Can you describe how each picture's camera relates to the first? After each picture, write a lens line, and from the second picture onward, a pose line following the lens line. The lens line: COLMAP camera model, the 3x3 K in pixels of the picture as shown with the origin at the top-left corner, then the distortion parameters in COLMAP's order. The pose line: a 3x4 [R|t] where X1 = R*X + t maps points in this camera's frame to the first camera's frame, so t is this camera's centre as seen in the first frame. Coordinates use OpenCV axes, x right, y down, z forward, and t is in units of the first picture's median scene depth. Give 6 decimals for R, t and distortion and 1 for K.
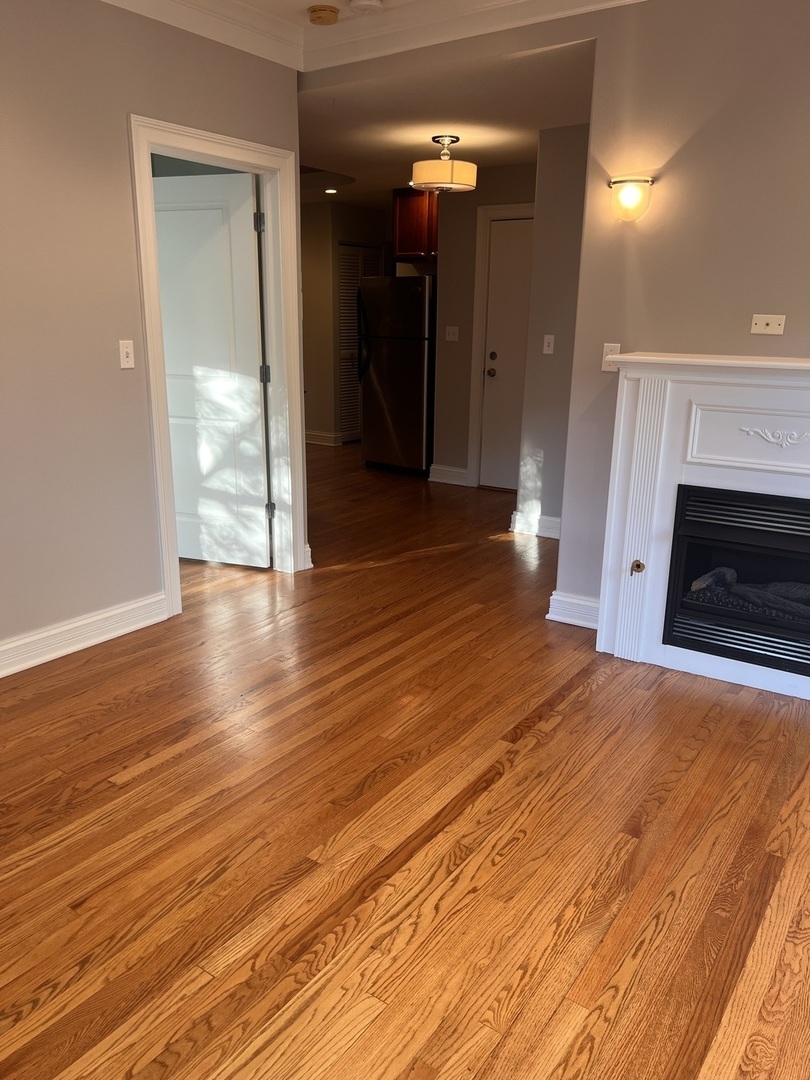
lens RADIAL K [[808.1, 0, 384.0], [0, 808.1, 542.0], [0, 0, 1]] dist [0.061577, -0.102796]
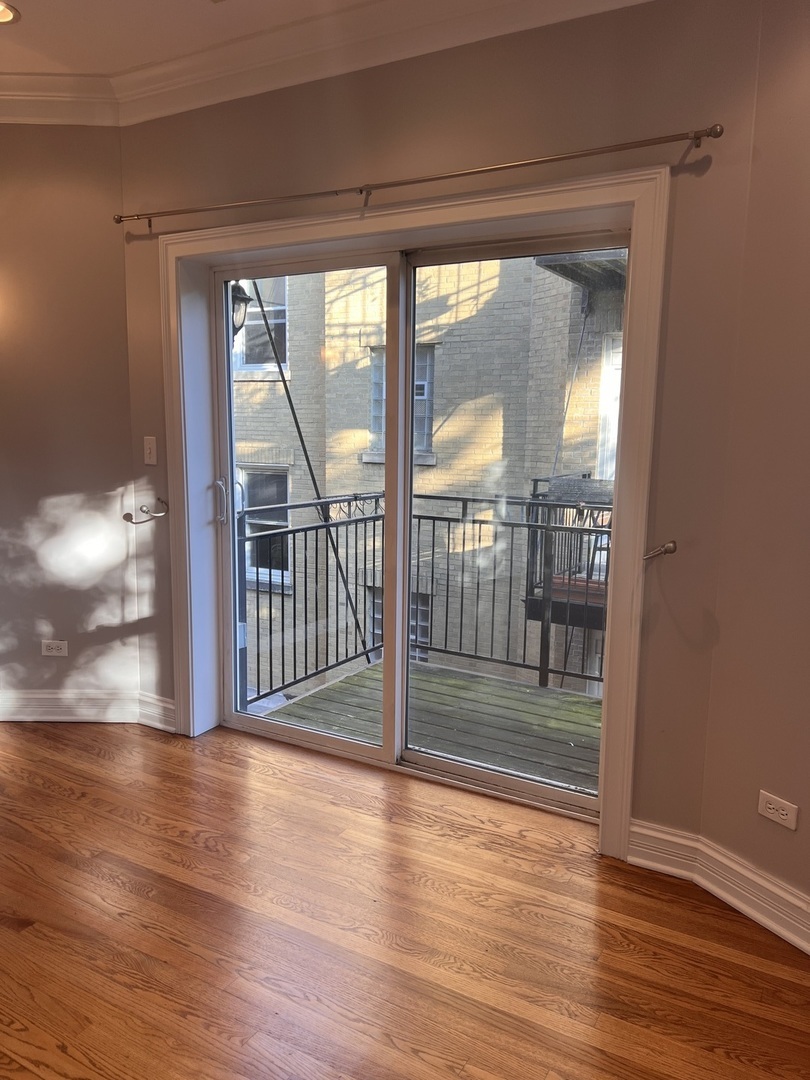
lens RADIAL K [[810.7, 0, 409.6], [0, 810.7, 545.9], [0, 0, 1]] dist [0.093479, -0.112691]
pose [[-0.099129, -0.162707, 0.981682, -0.566056], [0.253999, 0.949723, 0.183058, -0.125895], [-0.962111, 0.267493, -0.052818, 0.421712]]
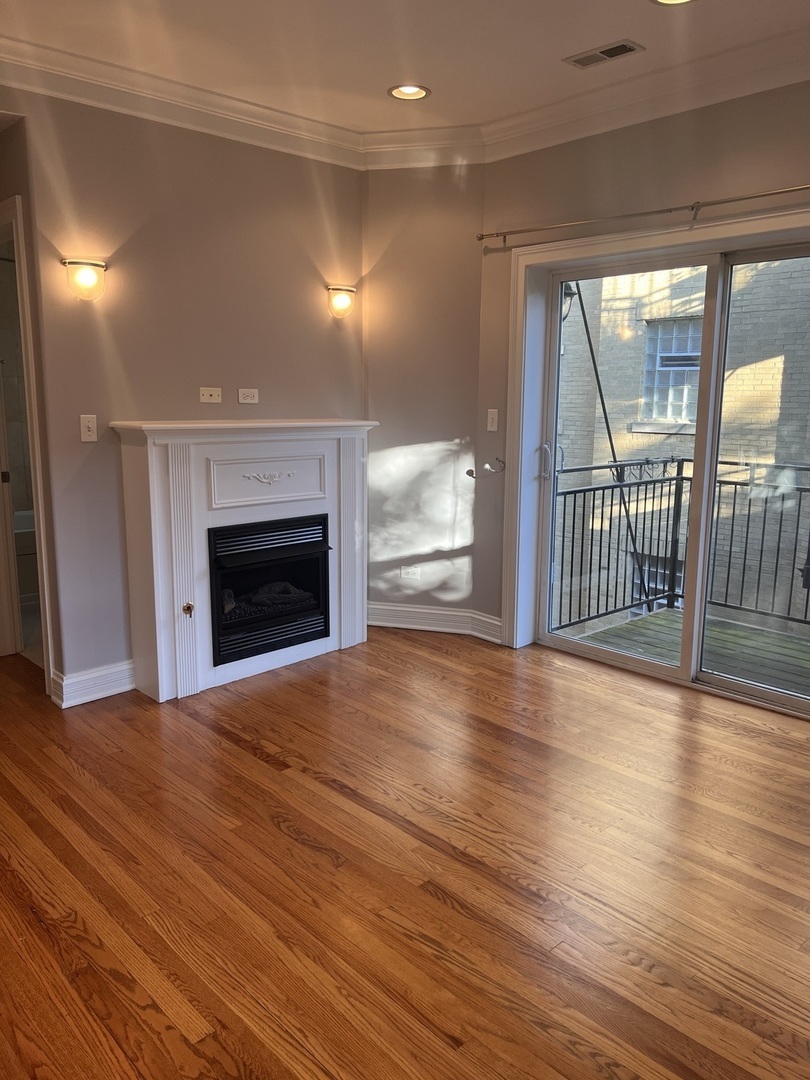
lens RADIAL K [[812.0, 0, 418.2], [0, 812.0, 531.8], [0, 0, 1]] dist [0.073710, -0.115625]
pose [[0.187689, -0.178456, 0.965881, -0.883522], [0.257735, 0.957848, 0.126889, -0.168075], [-0.947811, 0.225126, 0.225772, 0.538455]]
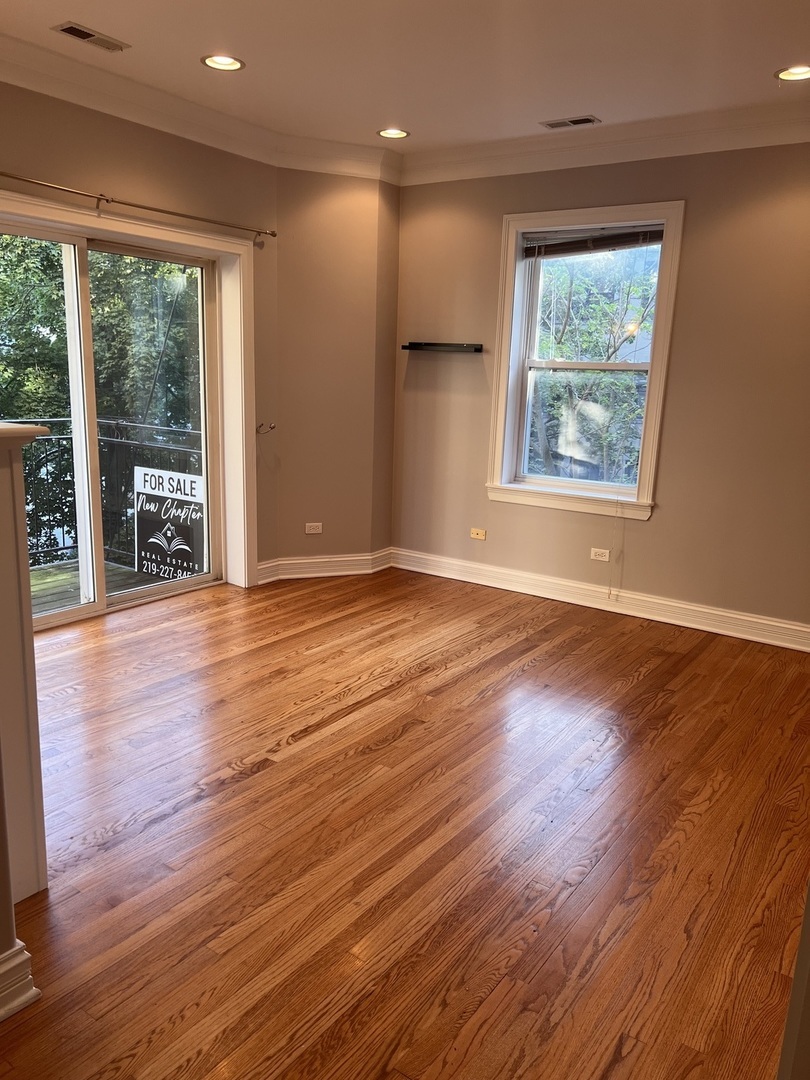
lens RADIAL K [[808.1, 0, 384.0], [0, 808.1, 542.0], [0, 0, 1]] dist [0.061577, -0.102796]
pose [[-0.998850, -0.047830, -0.003331, 0.022073], [-0.043953, 0.885706, 0.462161, -0.545366], [-0.019155, 0.461776, -0.886790, 1.932285]]
